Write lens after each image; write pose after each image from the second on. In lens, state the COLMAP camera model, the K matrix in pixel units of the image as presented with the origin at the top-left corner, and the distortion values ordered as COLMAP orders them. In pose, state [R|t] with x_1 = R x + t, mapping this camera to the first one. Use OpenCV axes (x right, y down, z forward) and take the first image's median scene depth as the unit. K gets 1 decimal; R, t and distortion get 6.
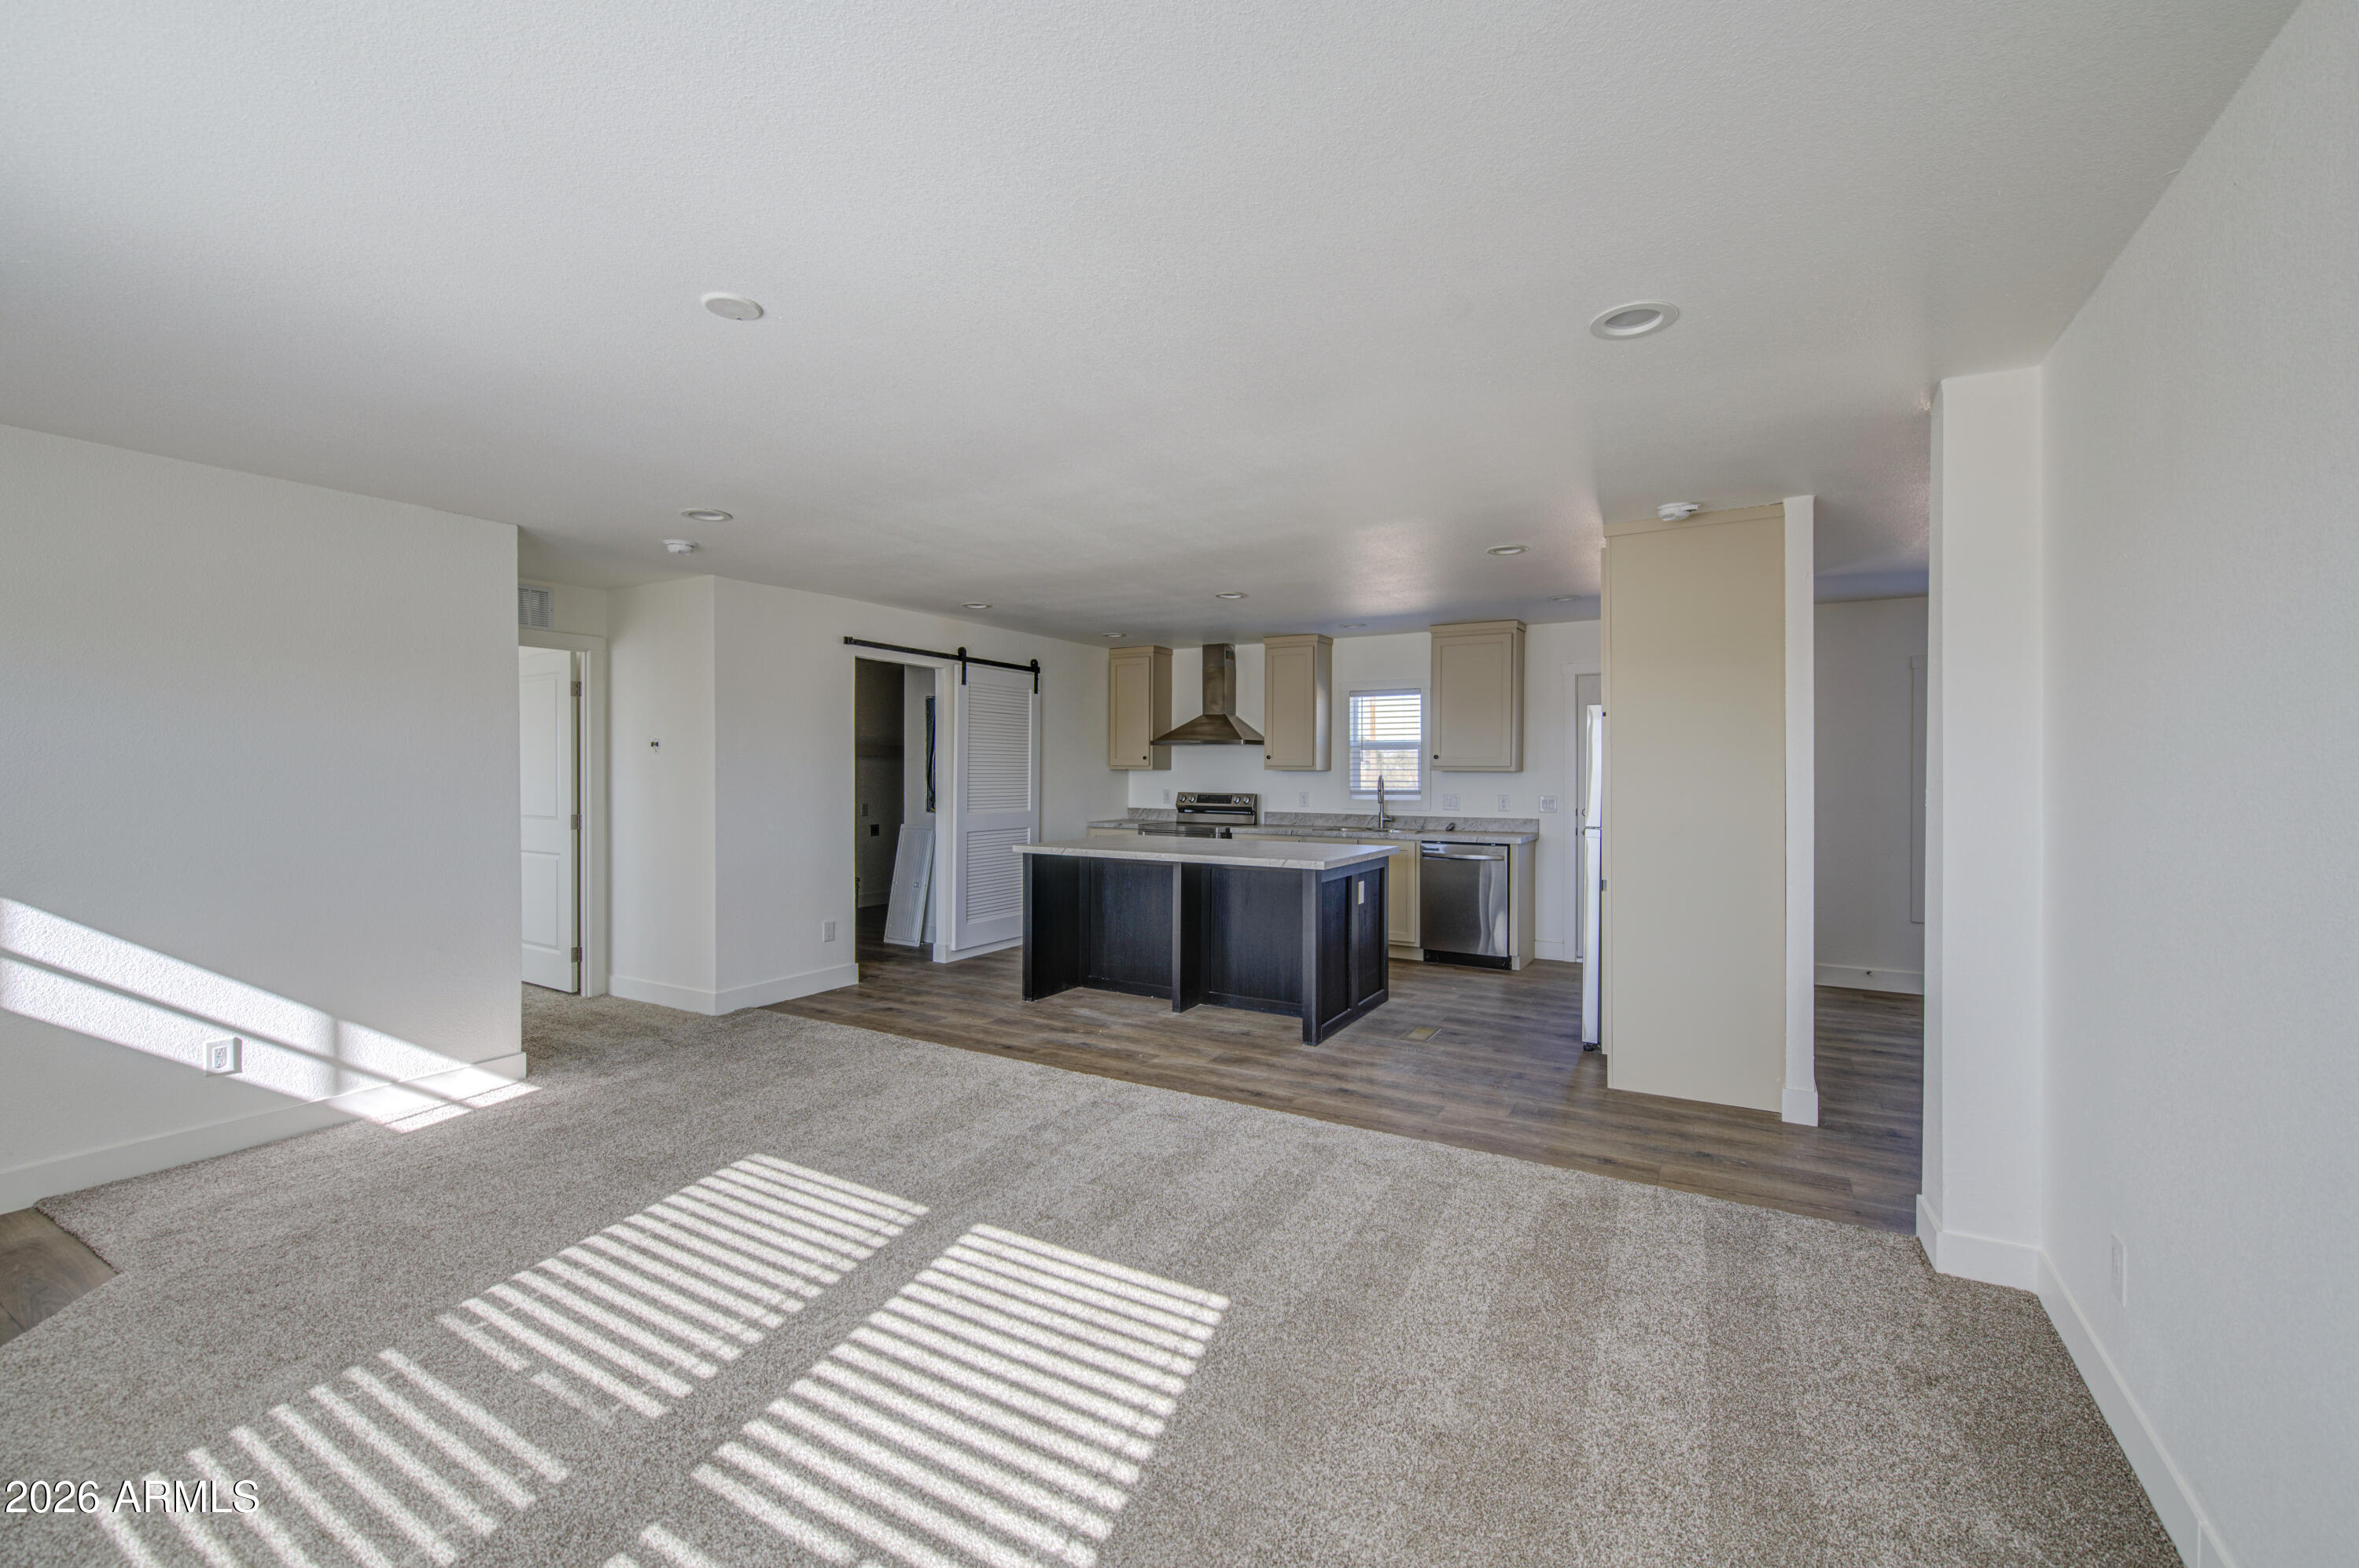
lens RADIAL K [[954.3, 0, 1207.3], [0, 954.3, 780.5], [0, 0, 1]] dist [0.000746, -0.000197]
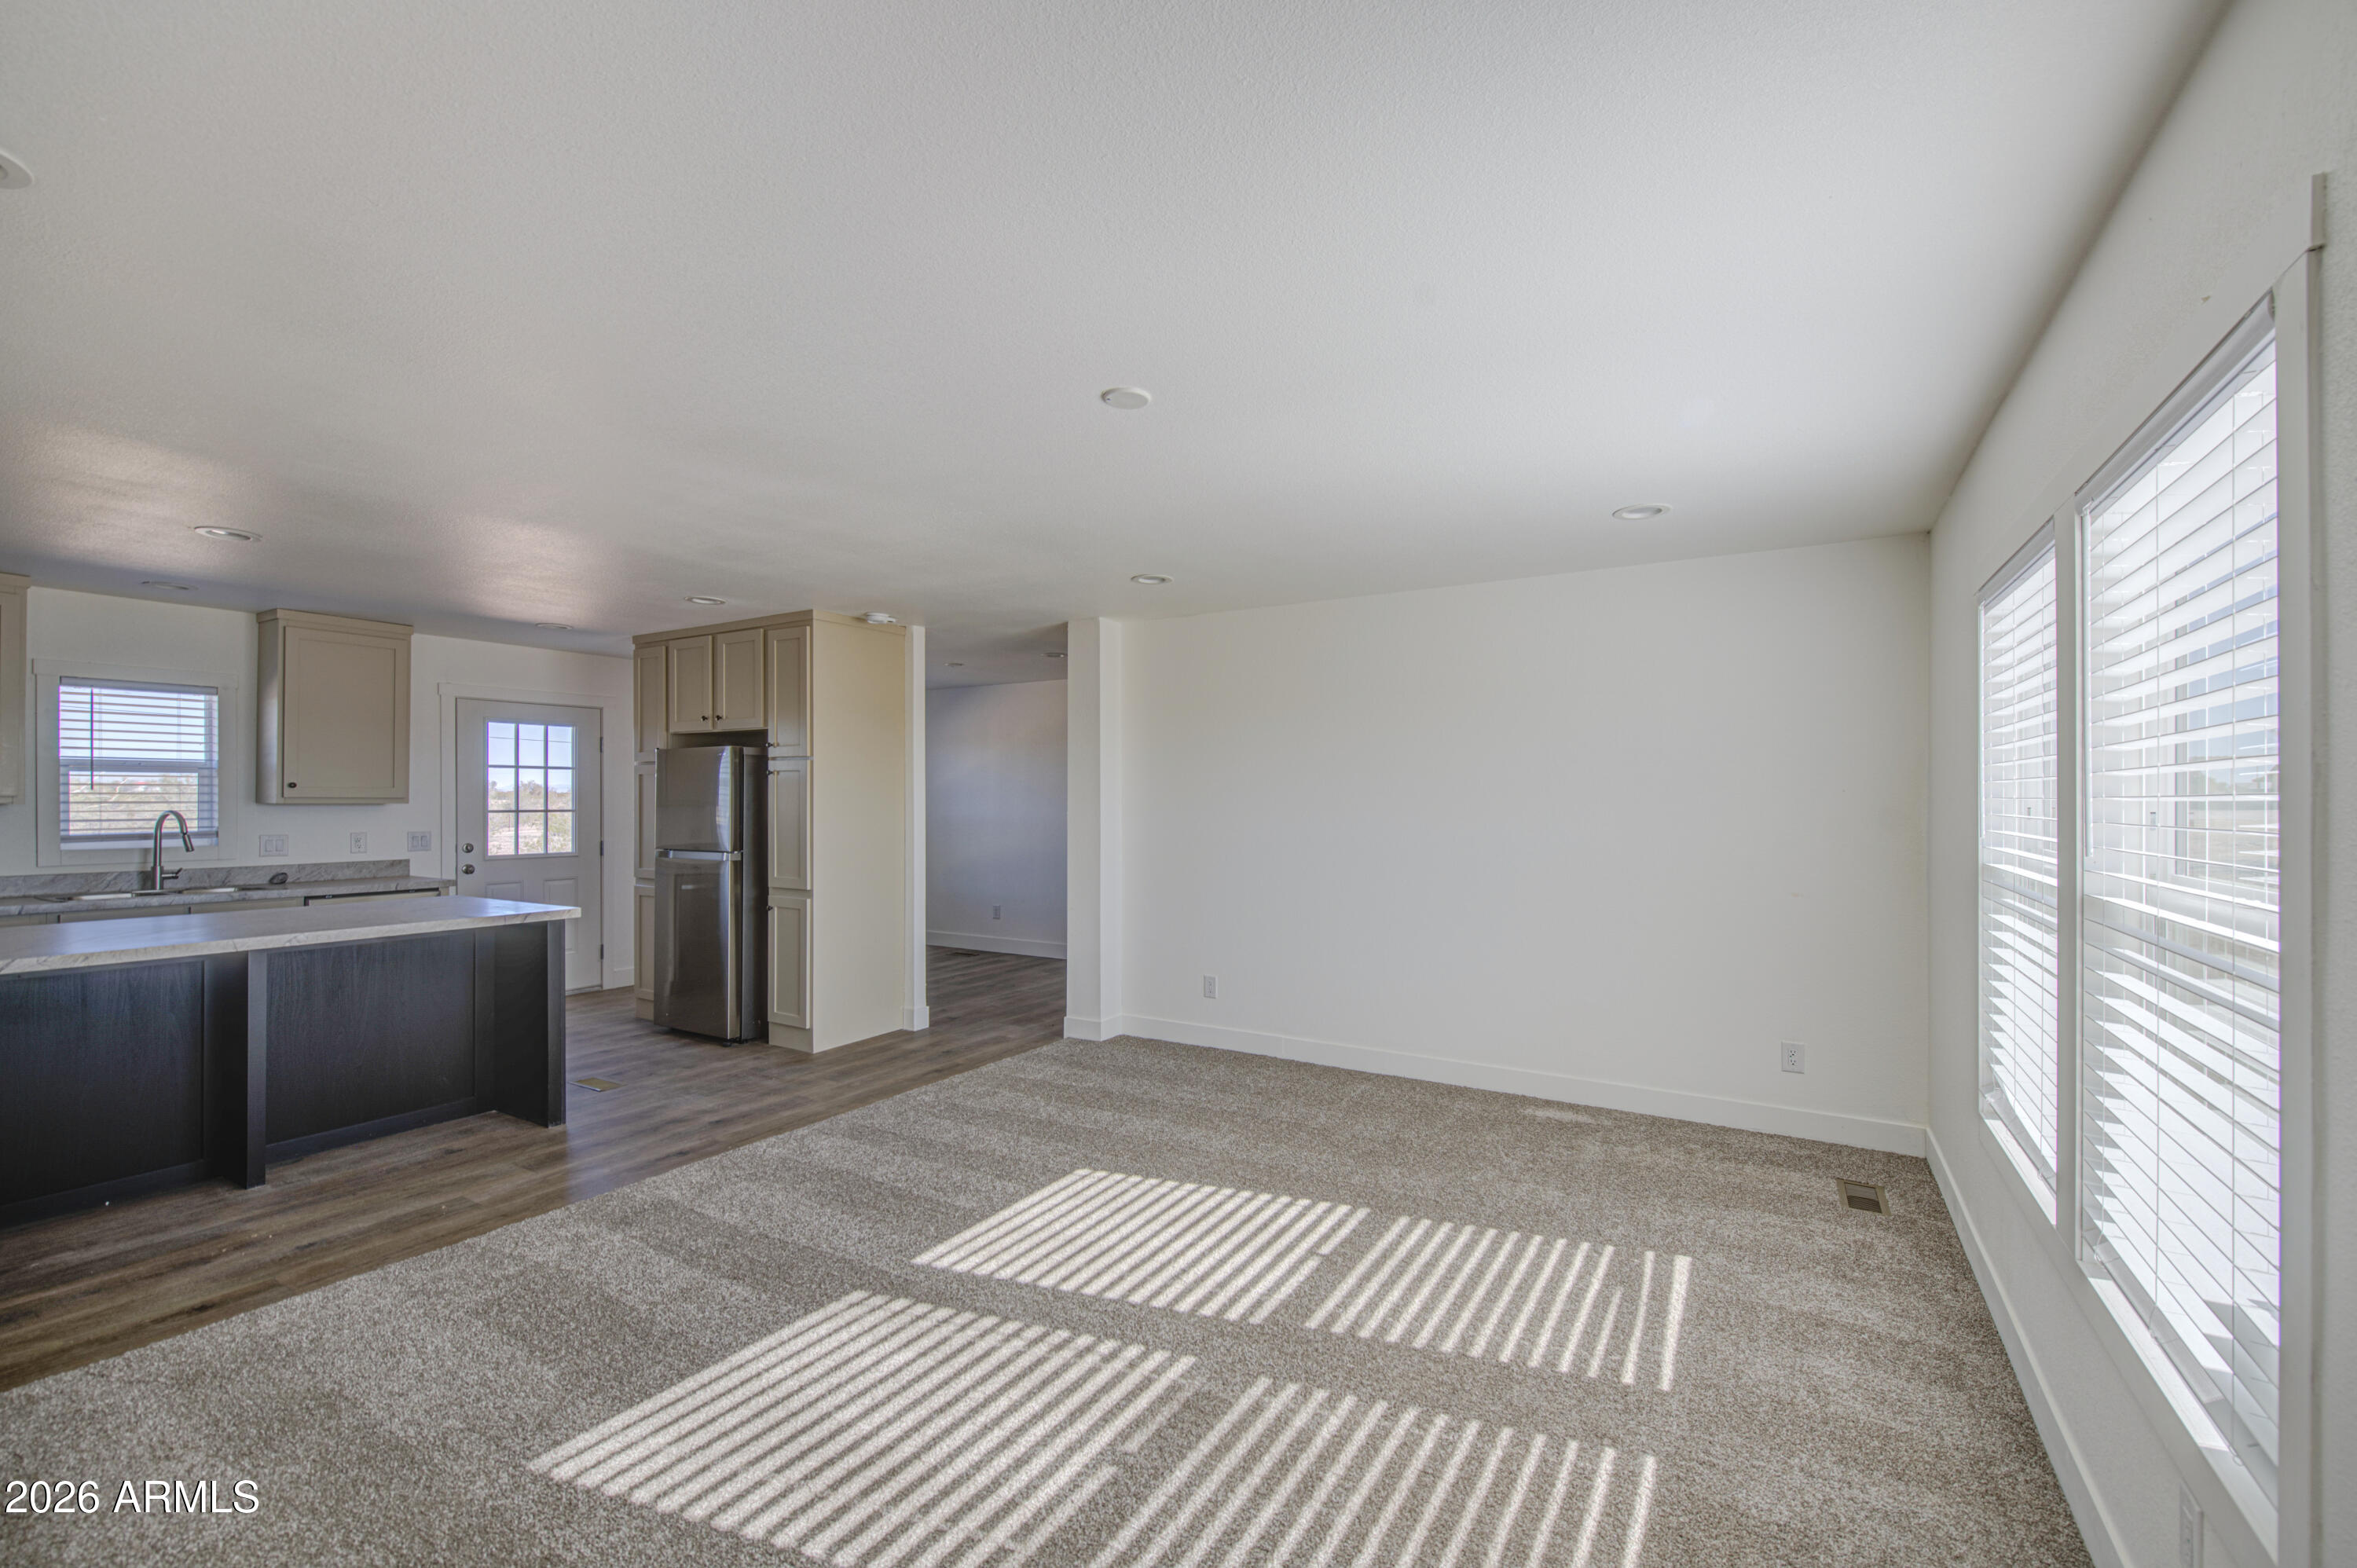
lens RADIAL K [[973.3, 0, 1180.7], [0, 973.3, 798.0], [0, 0, 1]] dist [0.000410, -0.000521]
pose [[0.032195, 0.000116, 0.999482, -0.520779], [0.011494, 0.999934, -0.000486, -0.006337], [-0.999416, 0.011504, 0.032192, 0.284859]]
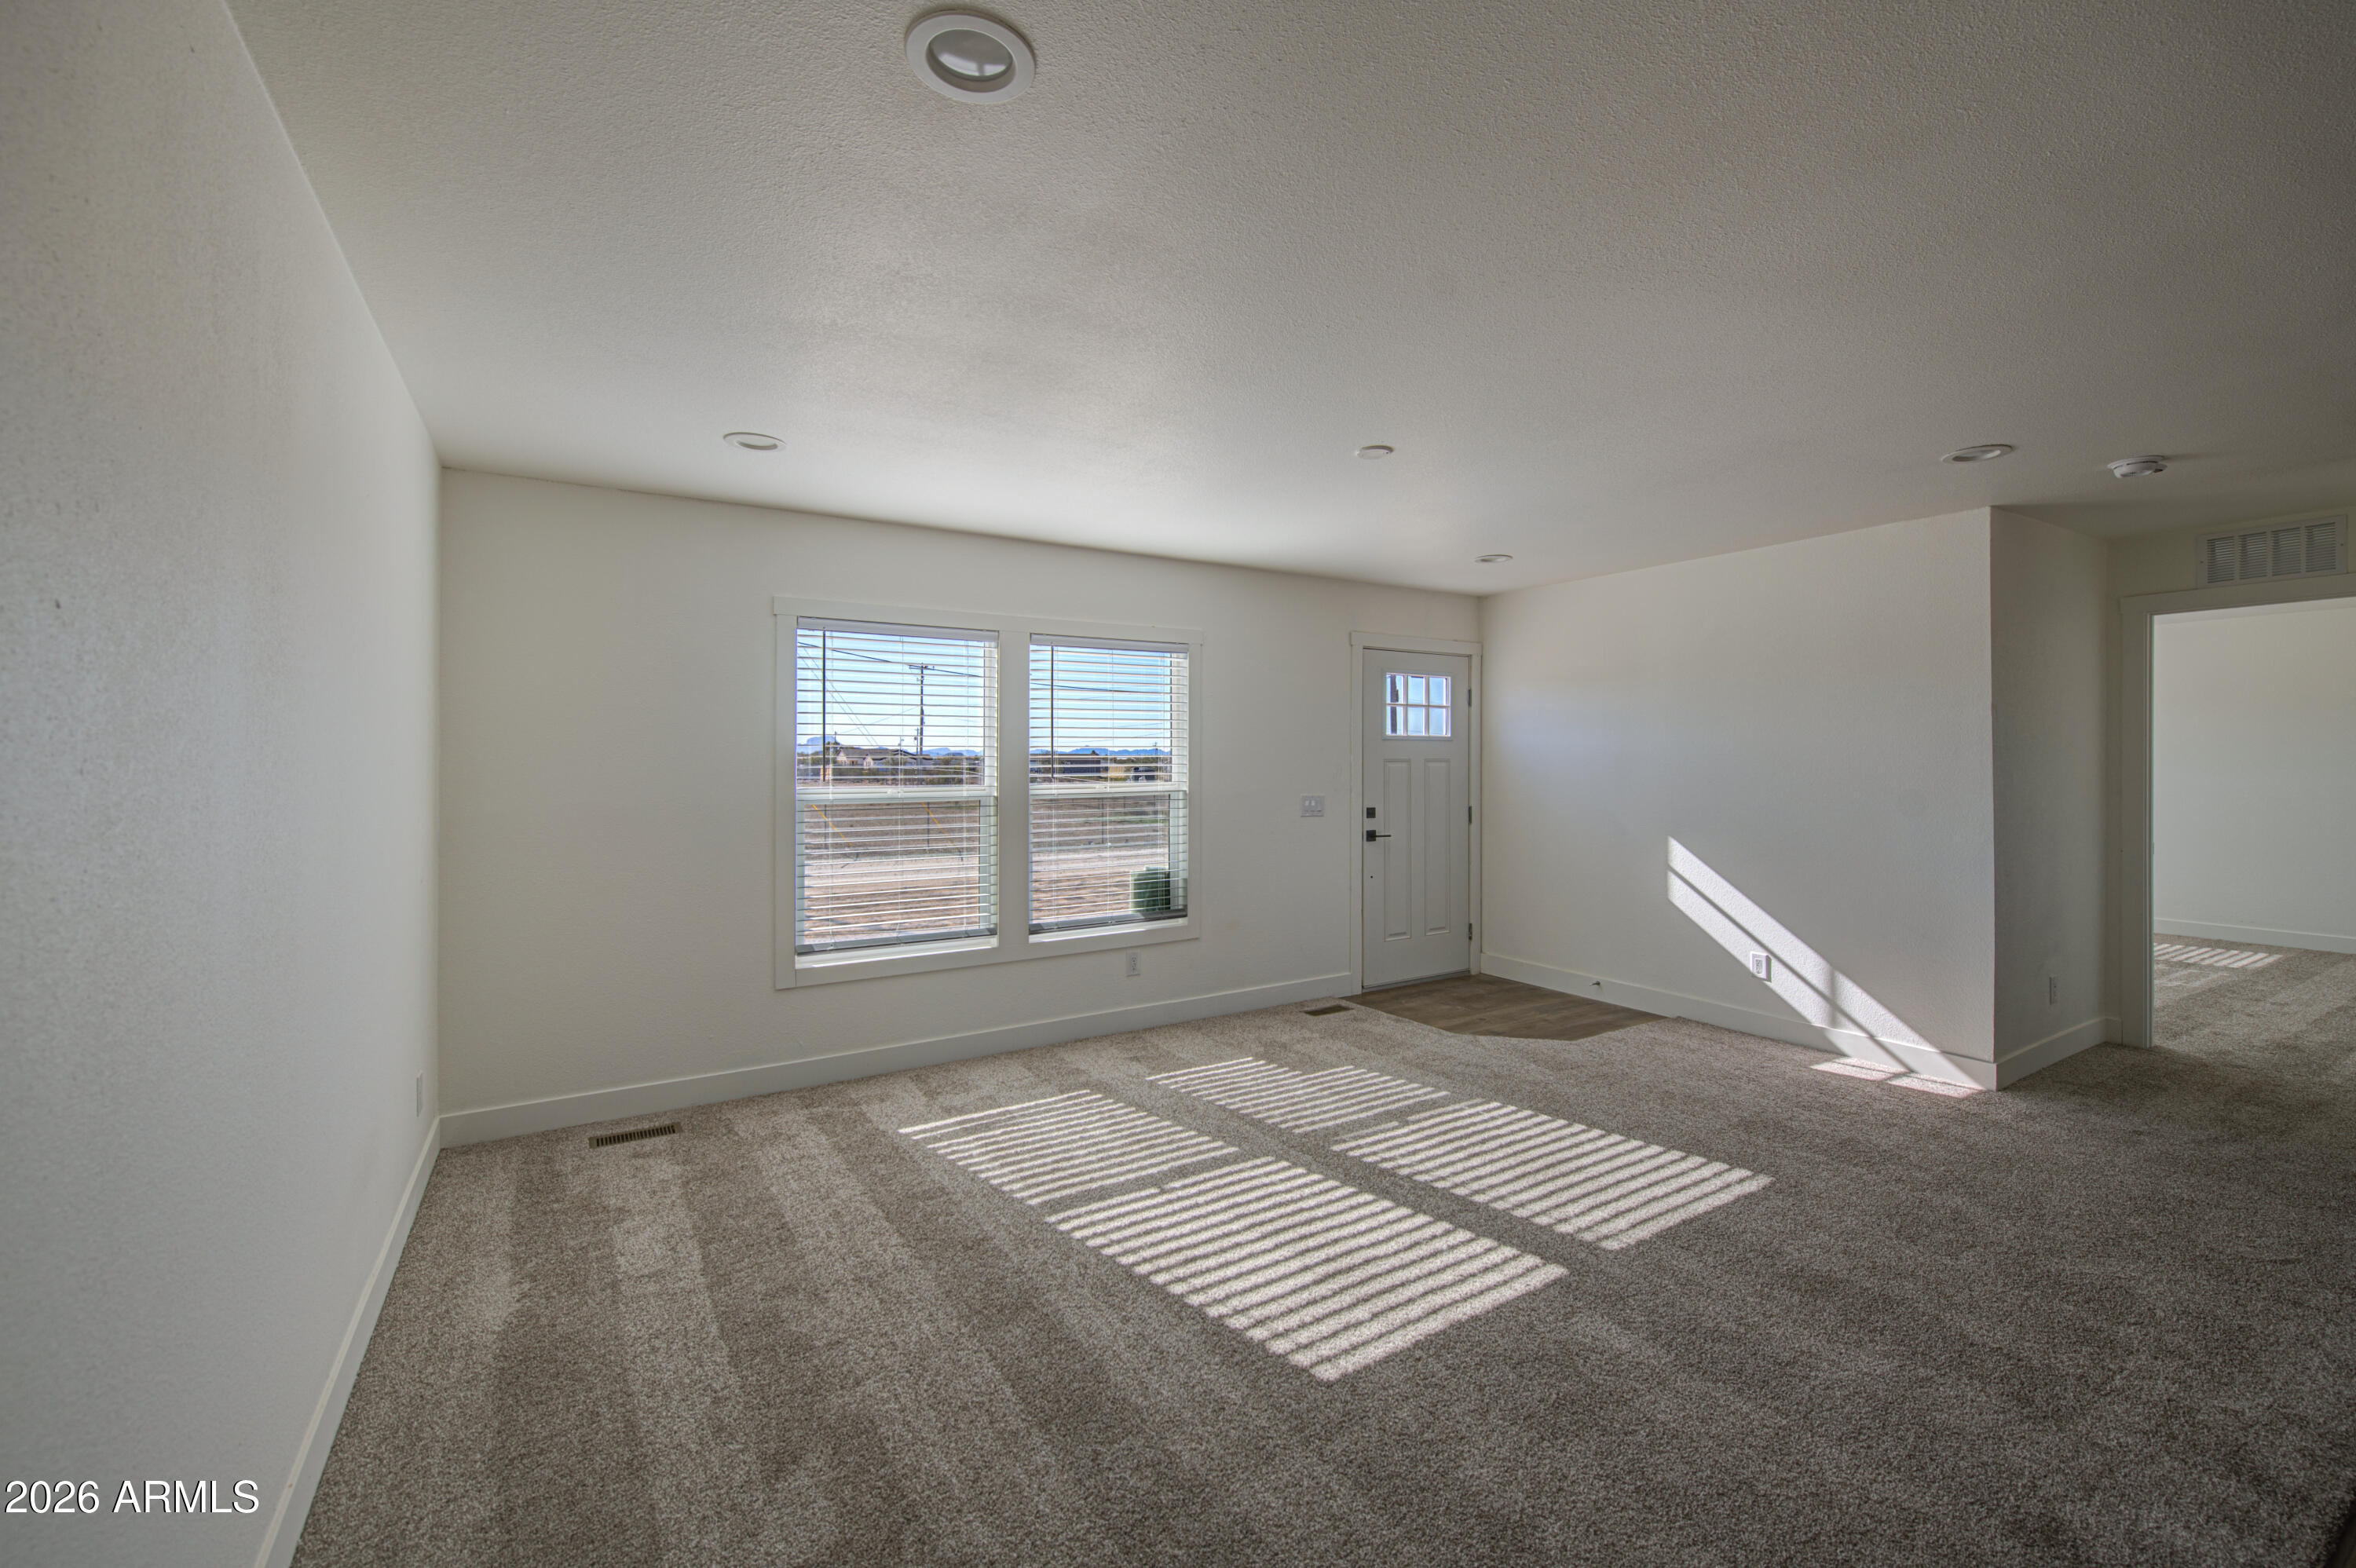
lens RADIAL K [[971.5, 0, 1206.9], [0, 971.5, 752.7], [0, 0, 1]] dist [0.003560, 0.000045]
pose [[-0.471621, -0.005156, -0.881786, 0.306151], [-0.010318, 0.999947, -0.000328, -0.008409], [0.881741, 0.008944, -0.471649, 0.471773]]
